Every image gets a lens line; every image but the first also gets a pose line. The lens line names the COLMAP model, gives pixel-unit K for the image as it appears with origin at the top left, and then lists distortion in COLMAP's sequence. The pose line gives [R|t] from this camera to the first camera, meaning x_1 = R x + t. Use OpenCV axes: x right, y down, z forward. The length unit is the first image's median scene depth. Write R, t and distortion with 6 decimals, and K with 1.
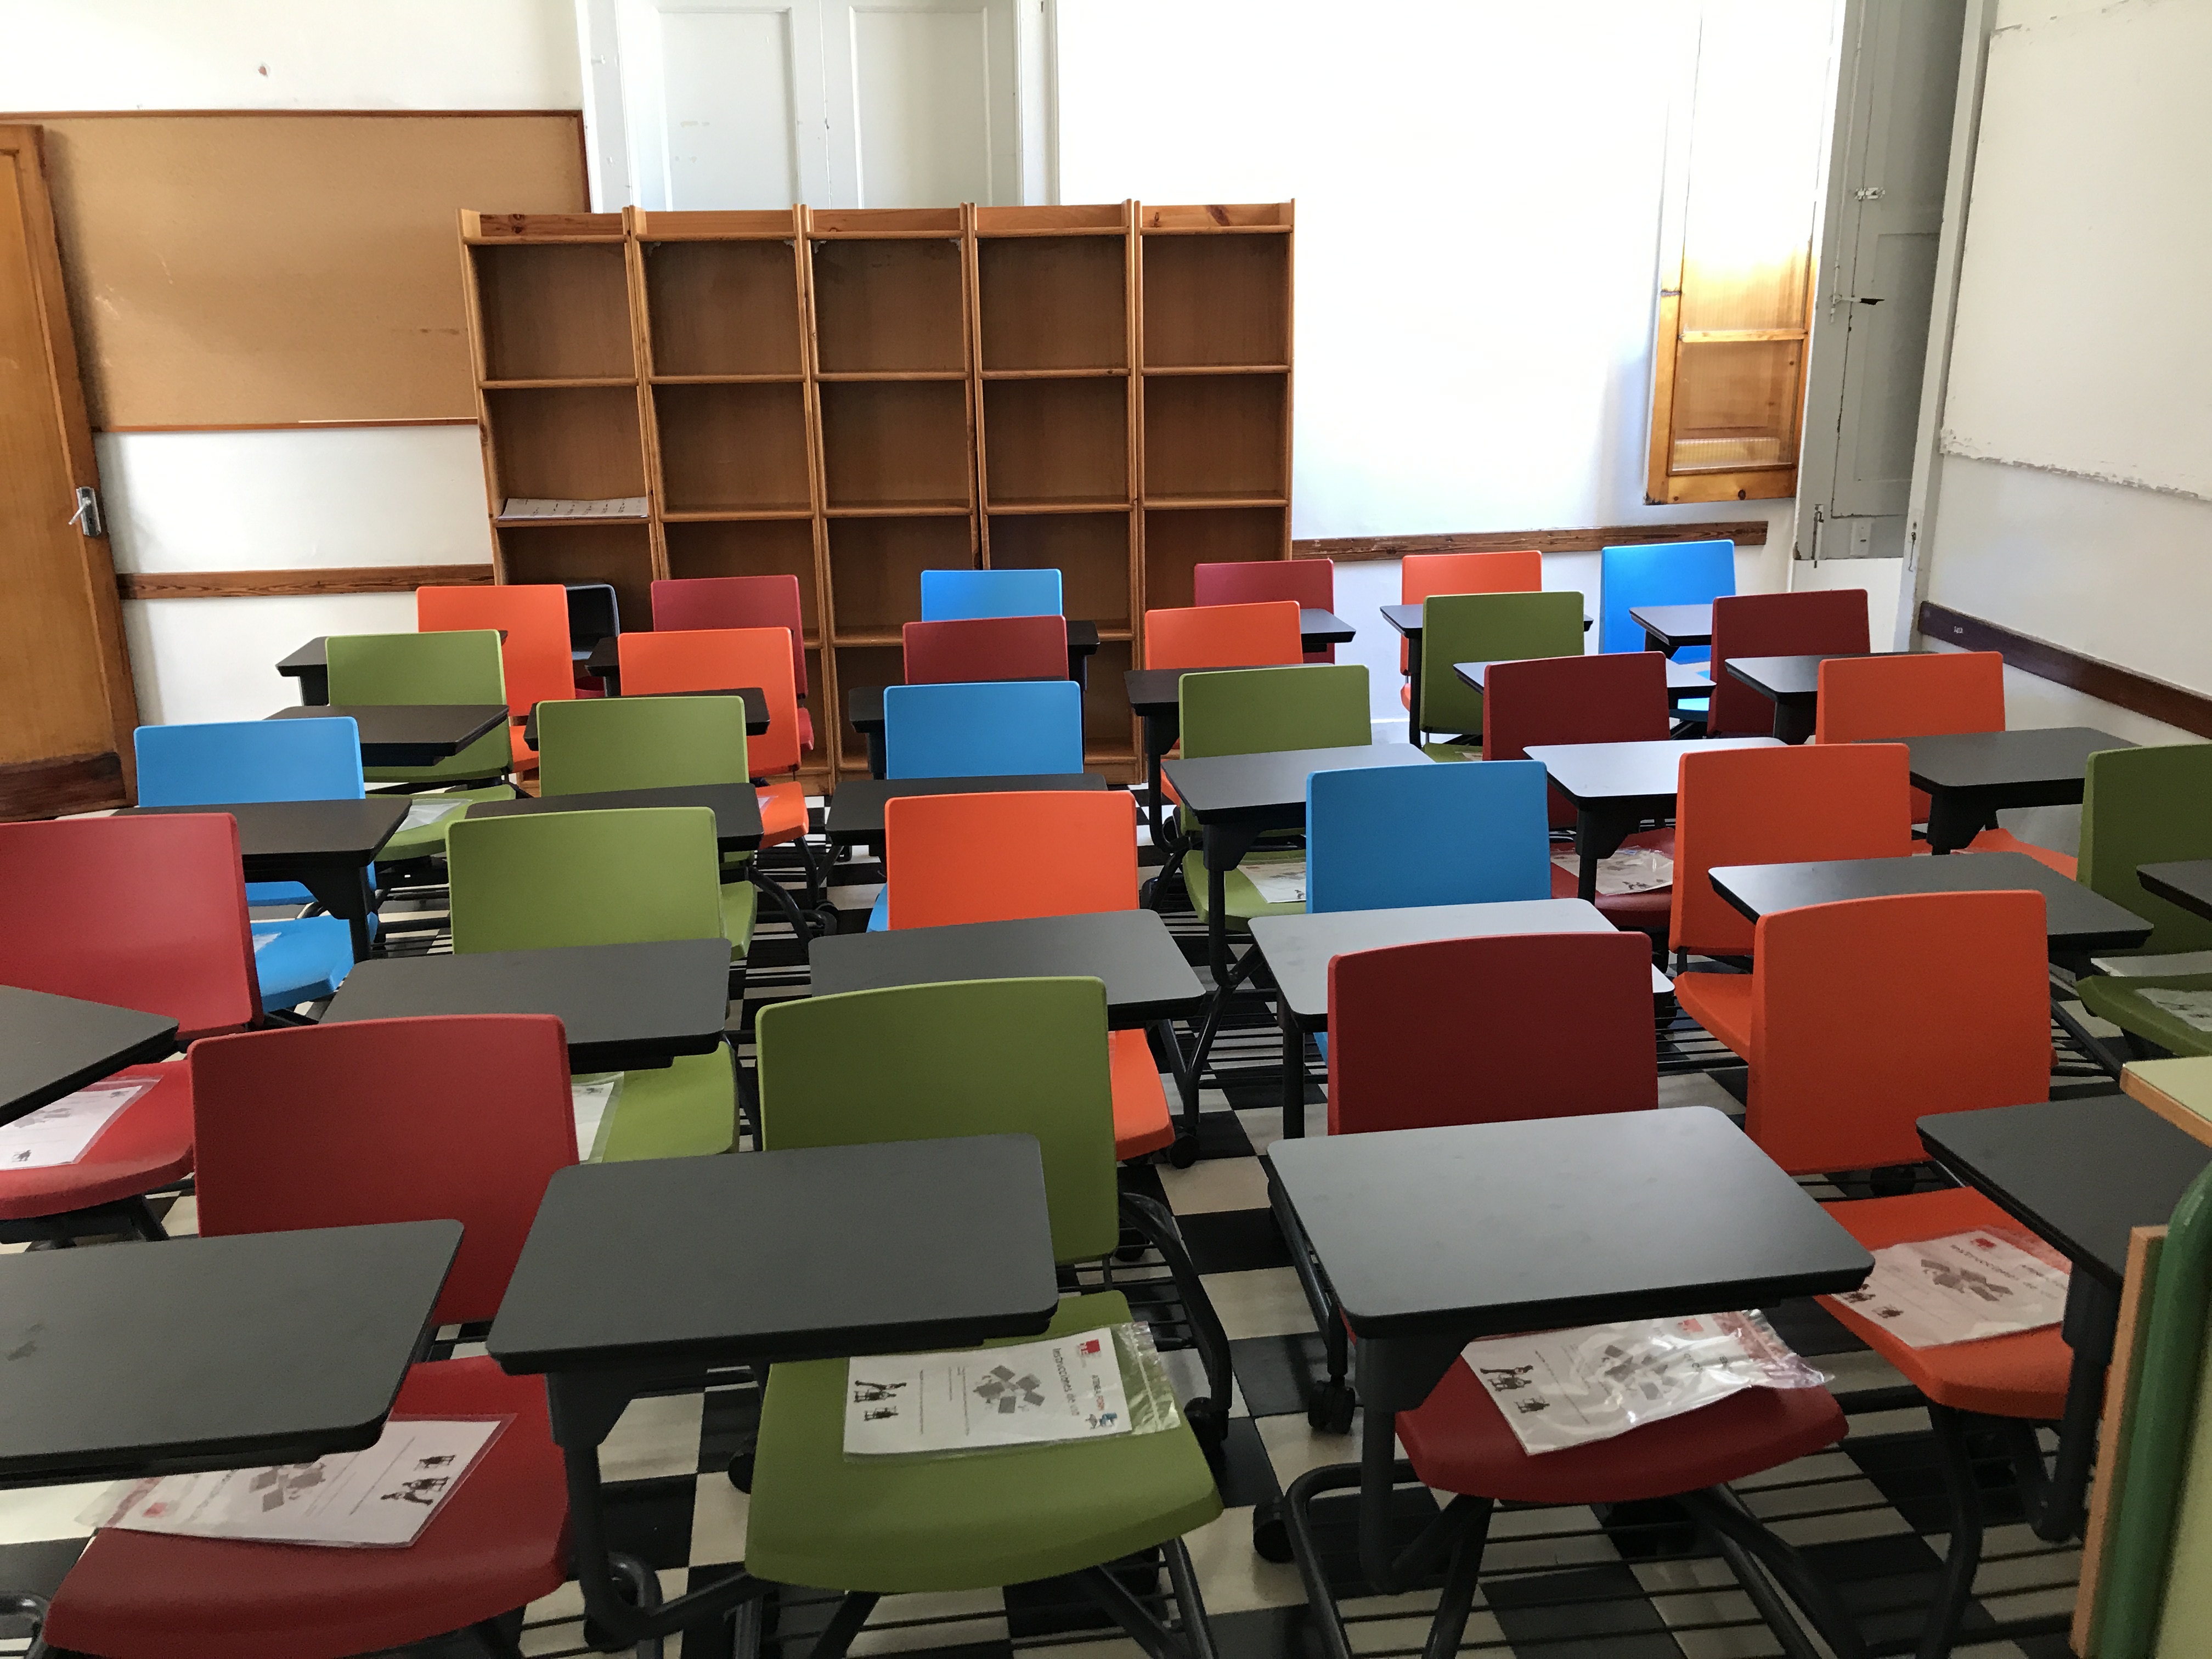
lens RADIAL K [[1842.1, 0, 1095.5], [0, 1842.1, 816.4], [0, 0, 1]] dist [0.023181, -0.015009]
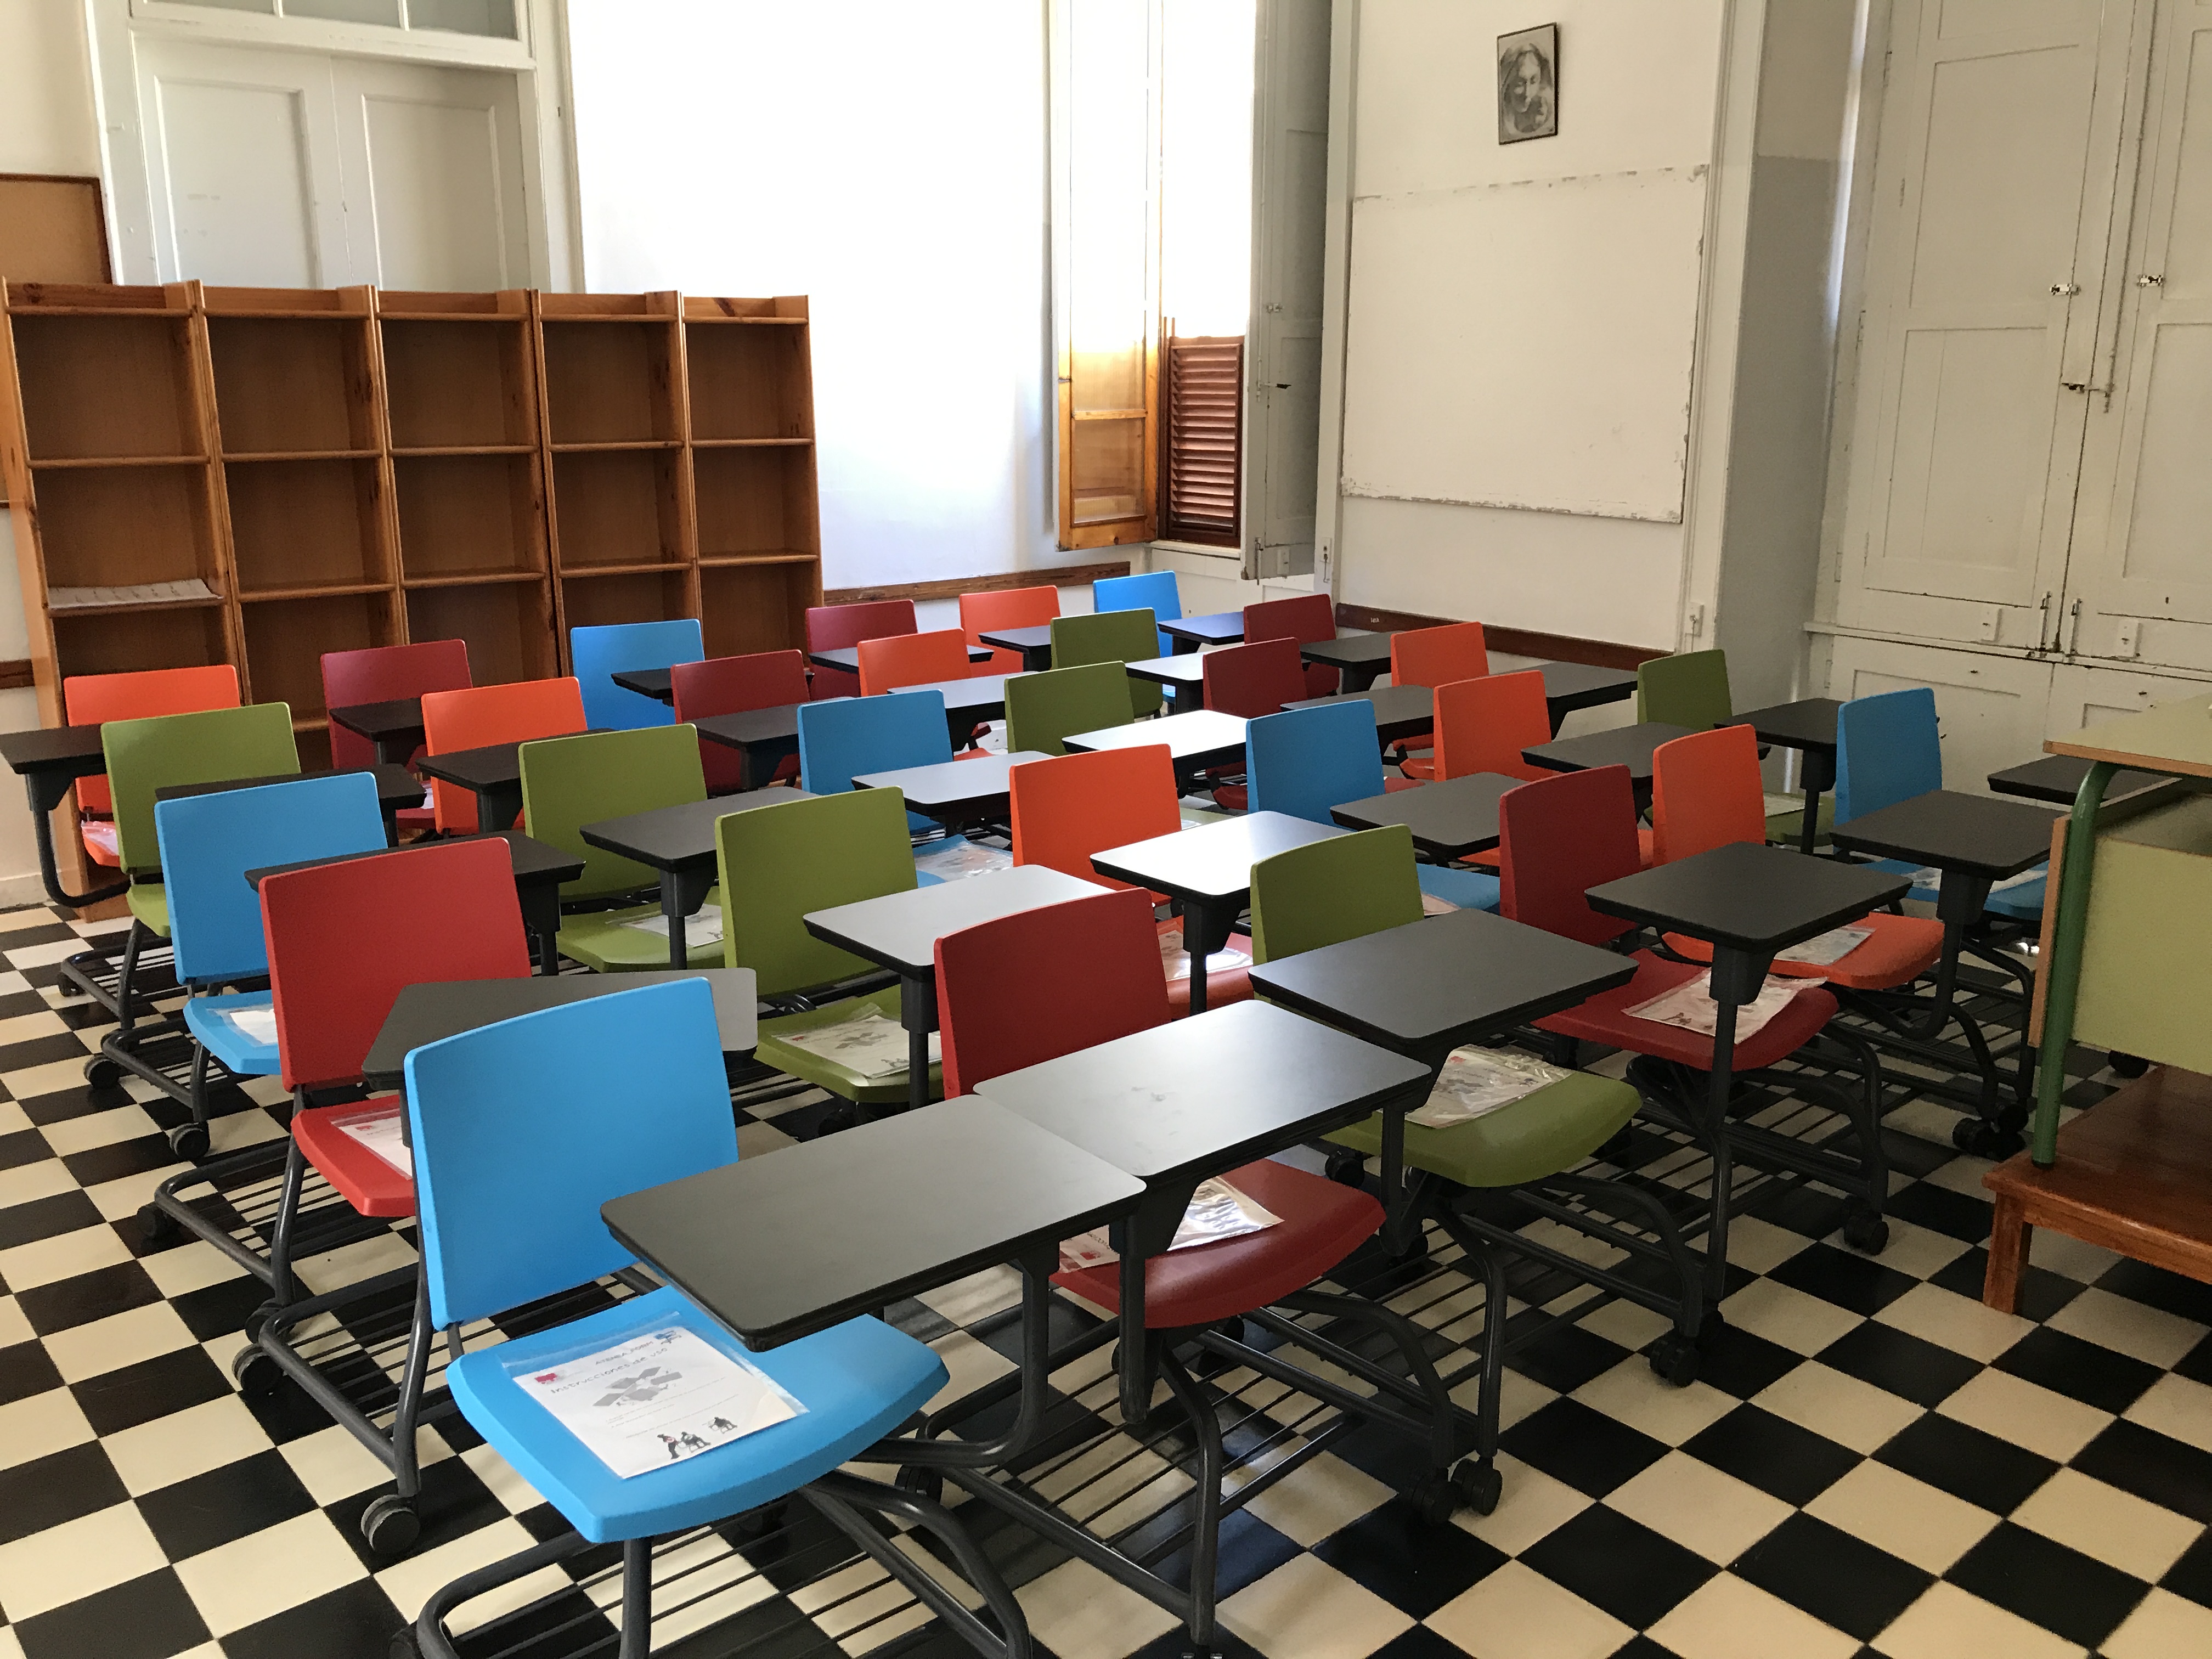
lens RADIAL K [[1842.1, 0, 1089.2], [0, 1842.1, 837.8], [0, 0, 1]] dist [0.023181, -0.015009]
pose [[0.847271, -0.119751, 0.517485, -0.376861], [0.138605, 0.990345, 0.002239, 0.023610], [-0.512757, 0.069830, 0.855689, -0.055689]]
